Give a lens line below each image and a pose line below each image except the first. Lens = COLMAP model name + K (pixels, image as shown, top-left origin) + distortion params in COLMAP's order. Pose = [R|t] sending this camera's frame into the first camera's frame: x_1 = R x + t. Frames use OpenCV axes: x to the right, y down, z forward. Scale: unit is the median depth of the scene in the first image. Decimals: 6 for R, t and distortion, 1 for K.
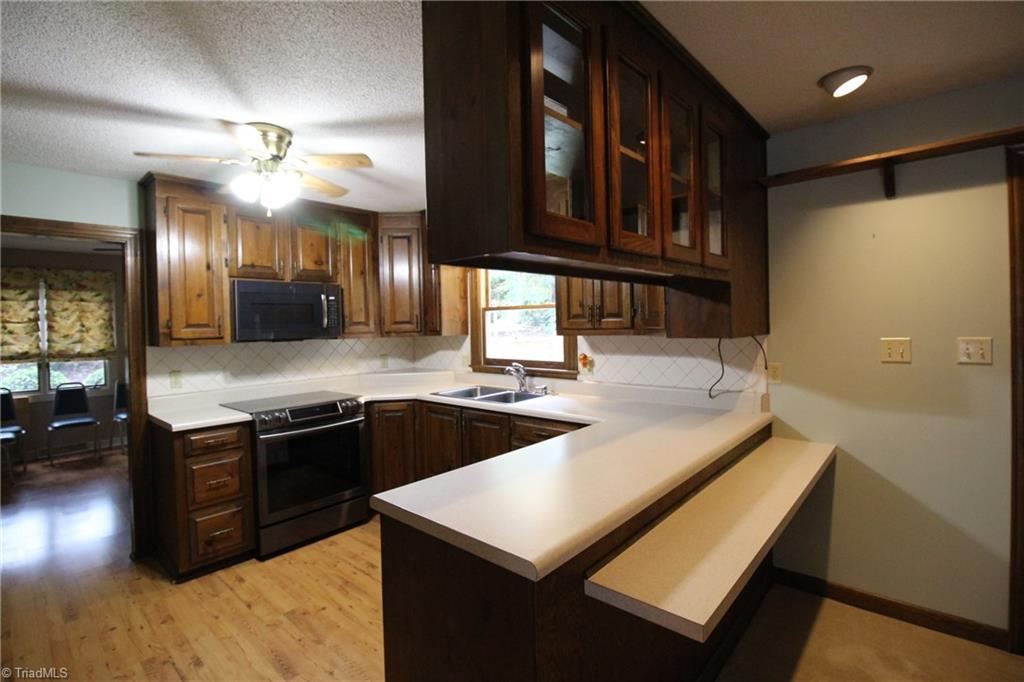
lens RADIAL K [[477.3, 0, 514.1], [0, 477.3, 334.7], [0, 0, 1]] dist [-0.003432, -0.002070]
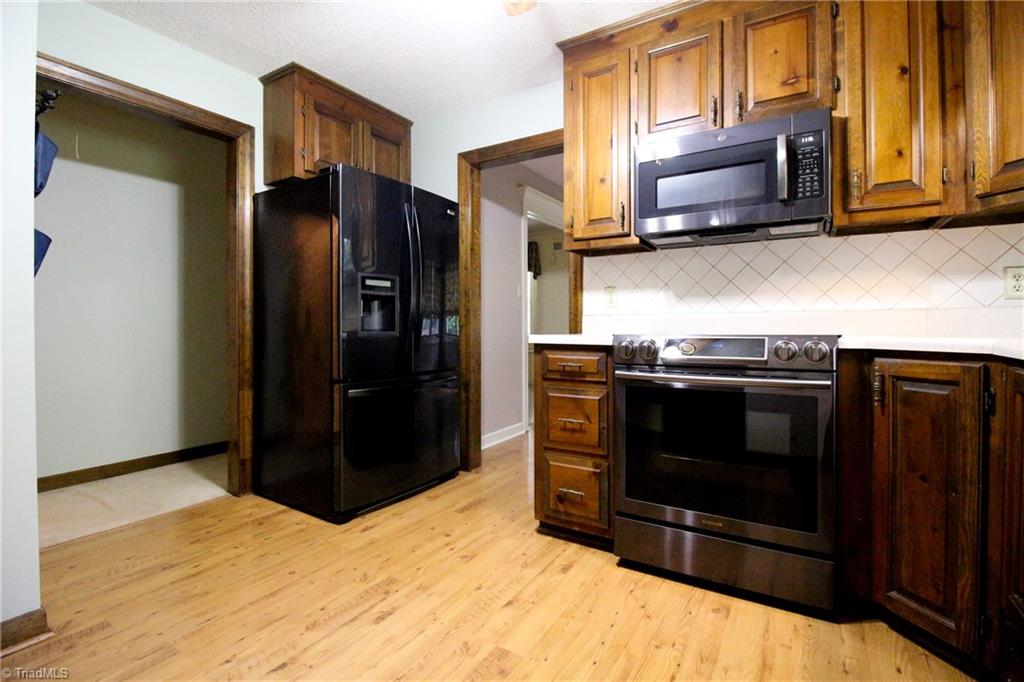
lens RADIAL K [[477.3, 0, 510.5], [0, 477.3, 328.3], [0, 0, 1]] dist [-0.003432, -0.002070]
pose [[0.175321, 0.029872, -0.984058, 0.072042], [-0.026628, 0.999318, 0.025592, 0.135188], [0.984151, 0.021717, 0.175997, 0.705776]]
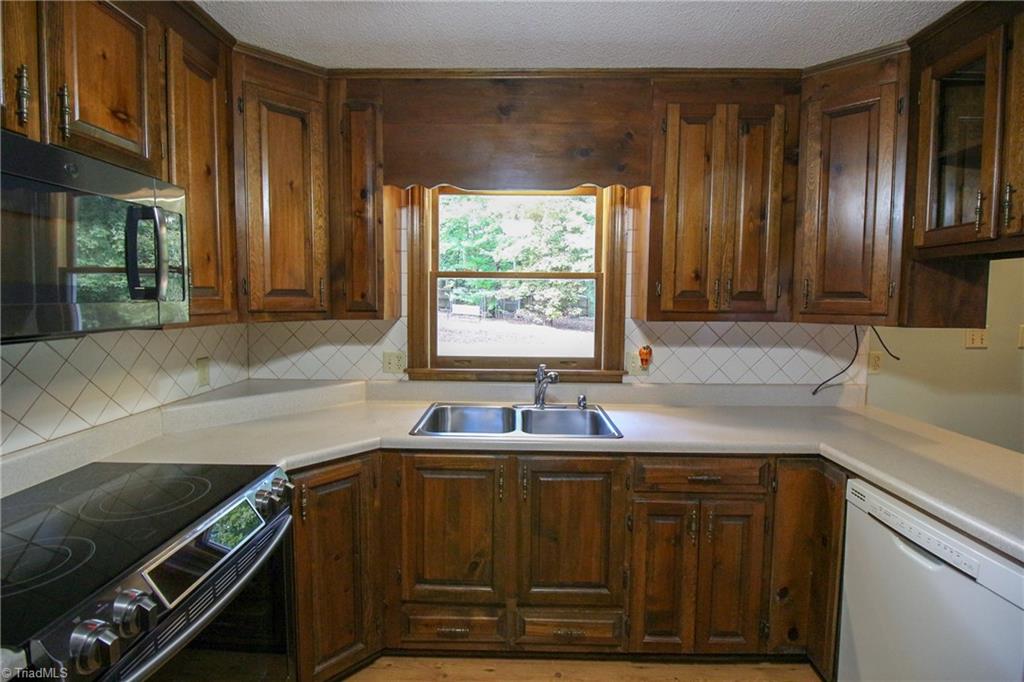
lens RADIAL K [[477.3, 0, 511.9], [0, 477.3, 332.3], [0, 0, 1]] dist [-0.003432, -0.002070]
pose [[0.760108, -0.020801, 0.649464, -0.487323], [-0.009093, 0.999049, 0.042640, -0.009508], [-0.649733, -0.038317, 0.759196, 0.624482]]
